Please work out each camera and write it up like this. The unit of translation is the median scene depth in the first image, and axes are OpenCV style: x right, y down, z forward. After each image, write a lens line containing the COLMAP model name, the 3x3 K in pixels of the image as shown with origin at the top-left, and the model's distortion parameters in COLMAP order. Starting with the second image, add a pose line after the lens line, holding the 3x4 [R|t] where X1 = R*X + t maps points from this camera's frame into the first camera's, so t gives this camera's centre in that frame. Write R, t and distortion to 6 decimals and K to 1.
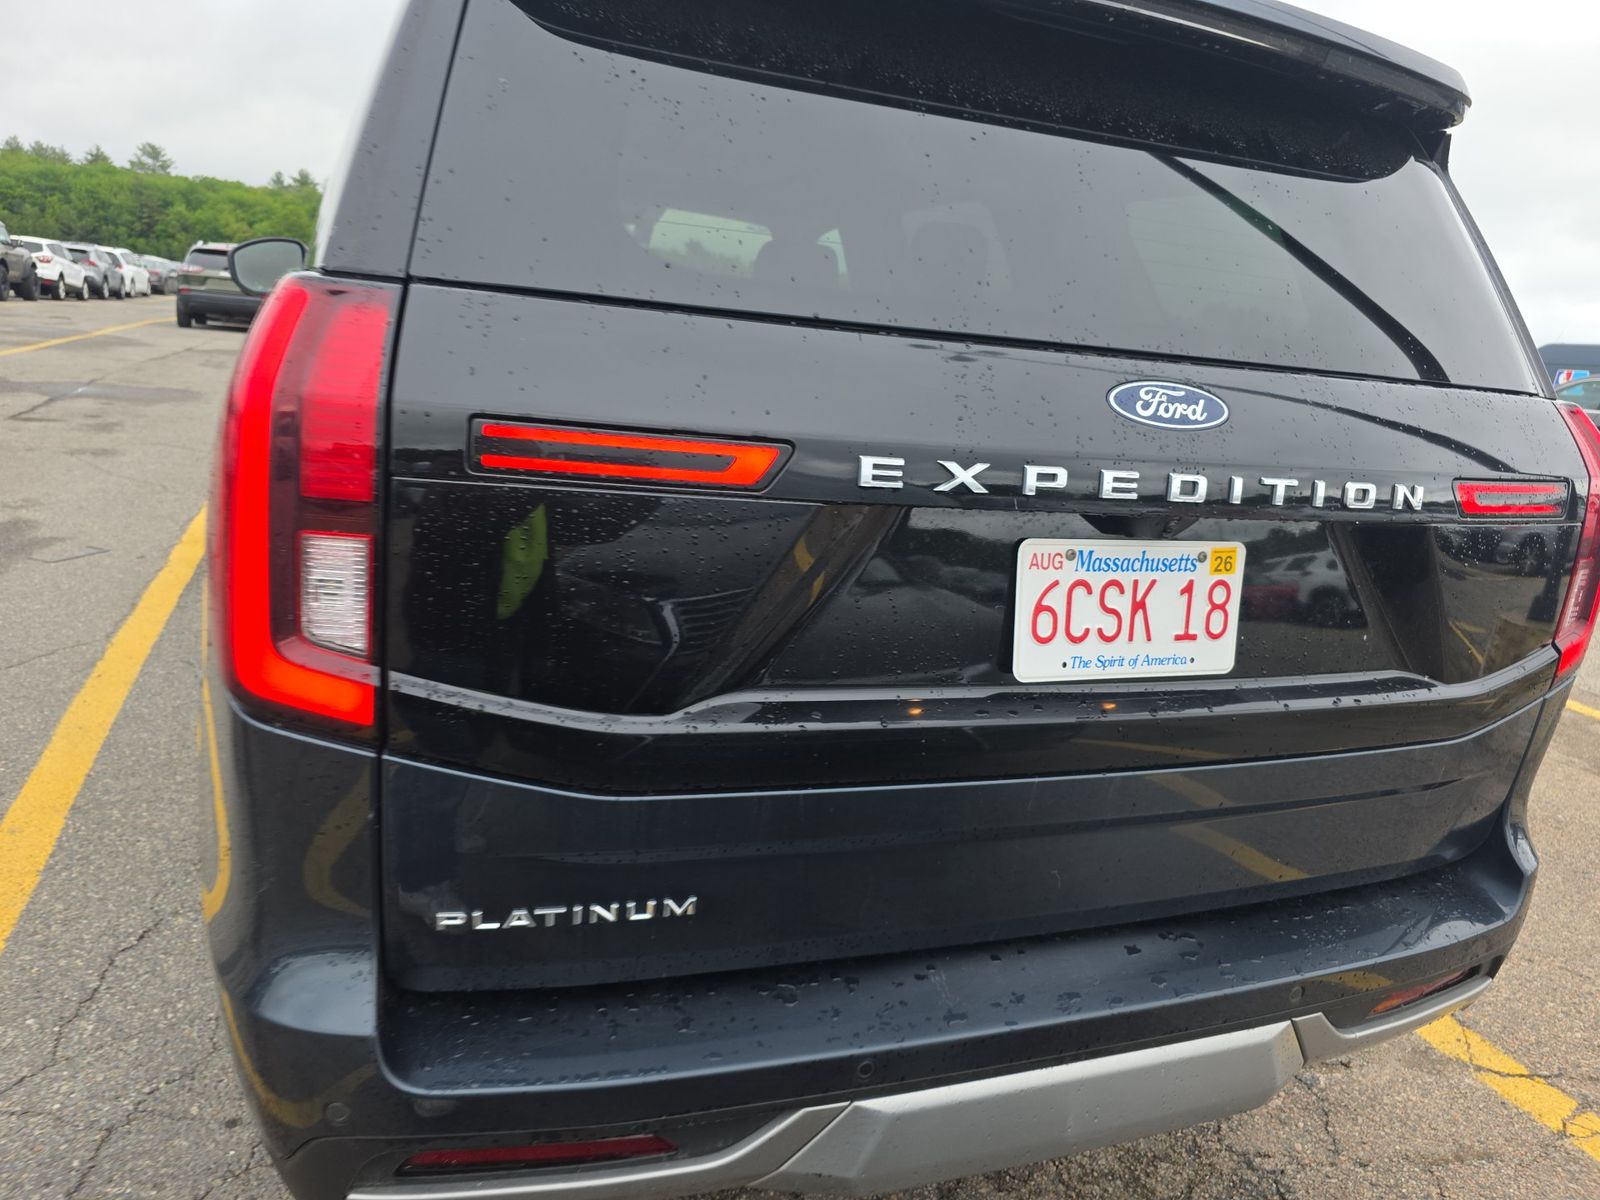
lens RADIAL K [[1046.9, 0, 725.9], [0, 1046.9, 602.9], [0, 0, 1]] dist [0.036565, -0.019756]
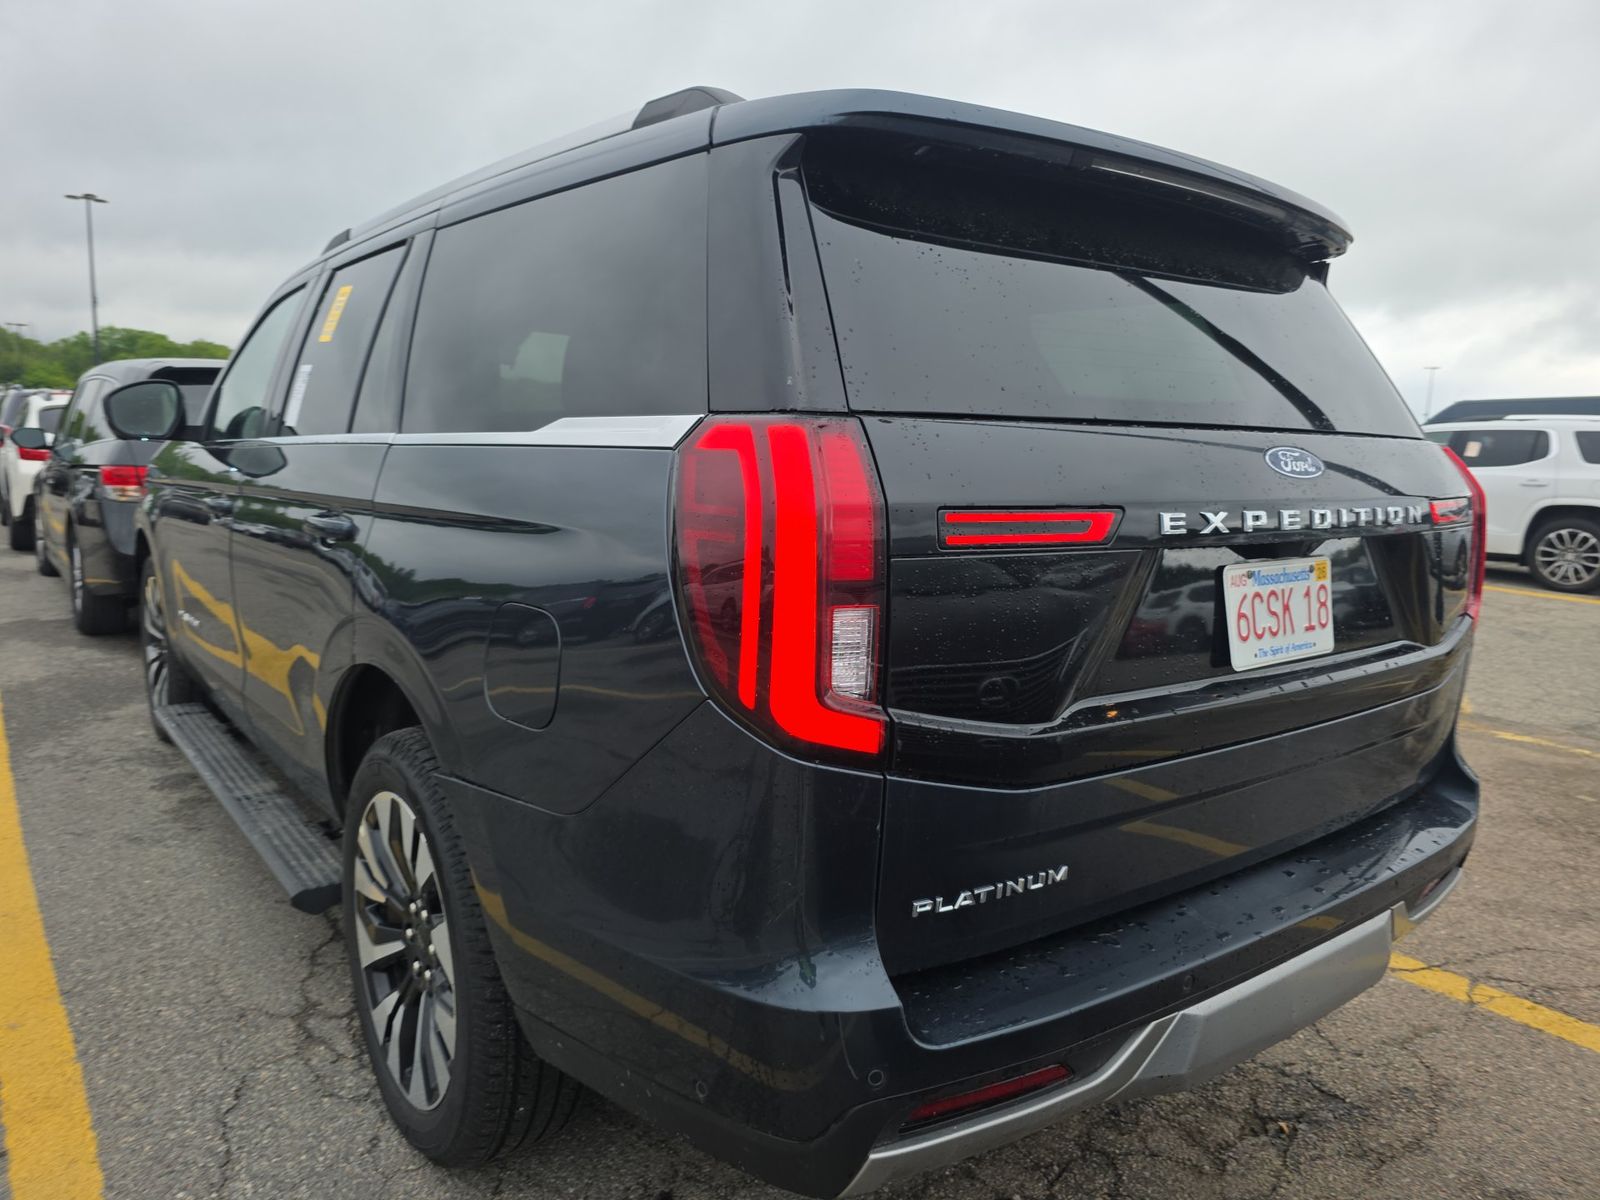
lens RADIAL K [[1046.9, 0, 725.9], [0, 1046.9, 602.9], [0, 0, 1]] dist [0.036565, -0.019756]
pose [[0.965480, -0.107970, 0.237044, -0.626653], [0.129313, 0.988658, -0.076373, 0.006885], [-0.226110, 0.104390, 0.968492, -0.165326]]
